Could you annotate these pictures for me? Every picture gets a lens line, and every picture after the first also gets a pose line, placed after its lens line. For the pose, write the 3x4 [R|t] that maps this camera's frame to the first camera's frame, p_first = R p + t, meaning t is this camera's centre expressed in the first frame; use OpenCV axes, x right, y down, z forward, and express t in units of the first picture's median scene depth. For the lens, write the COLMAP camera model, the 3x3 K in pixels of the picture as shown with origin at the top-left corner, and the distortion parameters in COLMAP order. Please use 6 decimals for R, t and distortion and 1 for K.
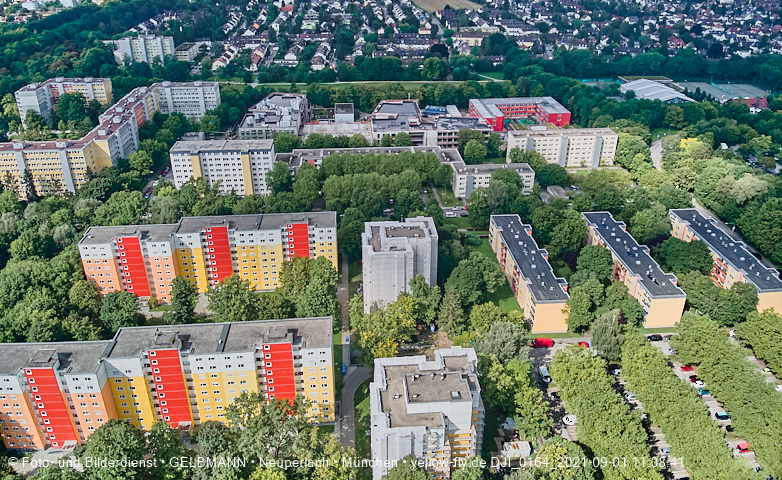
lens RADIAL K [[563.6, 0, 387.9], [0, 563.6, 192.3], [0, 0, 1]] dist [0.135175, -0.250267]
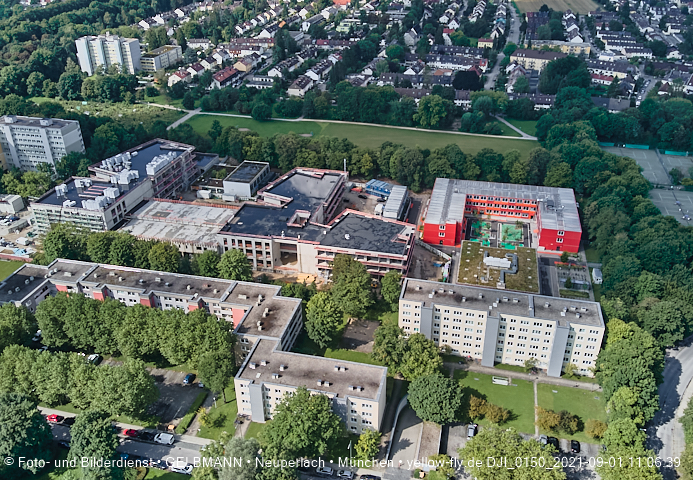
lens RADIAL K [[590.6, 0, 359.0], [0, 590.6, 223.7], [0, 0, 1]] dist [0.121675, -0.238711]
pose [[0.956483, 0.138093, -0.257041, 0.267929], [-0.121885, 0.989472, 0.078034, -0.173025], [0.265110, -0.043309, 0.963245, 0.370036]]
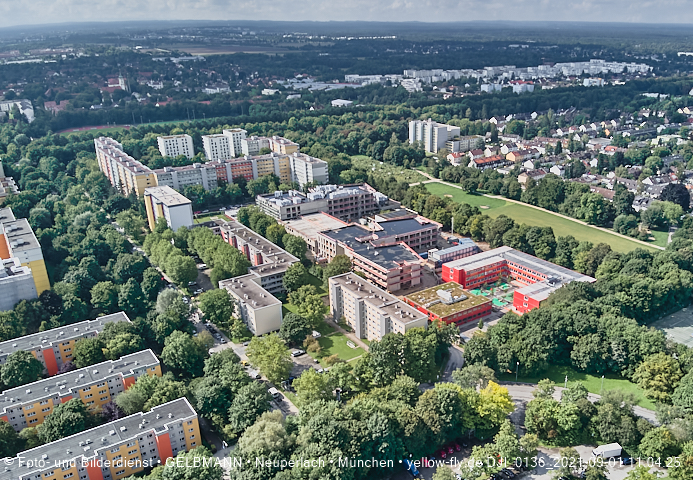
lens RADIAL K [[586.9, 0, 401.6], [0, 586.9, 285.0], [0, 0, 1]] dist [0.127345, -0.234787]
pose [[0.535776, 0.340877, -0.772494, 0.783782], [-0.354409, 0.921182, 0.160683, -0.217051], [0.766380, 0.187689, 0.614357, 0.466295]]
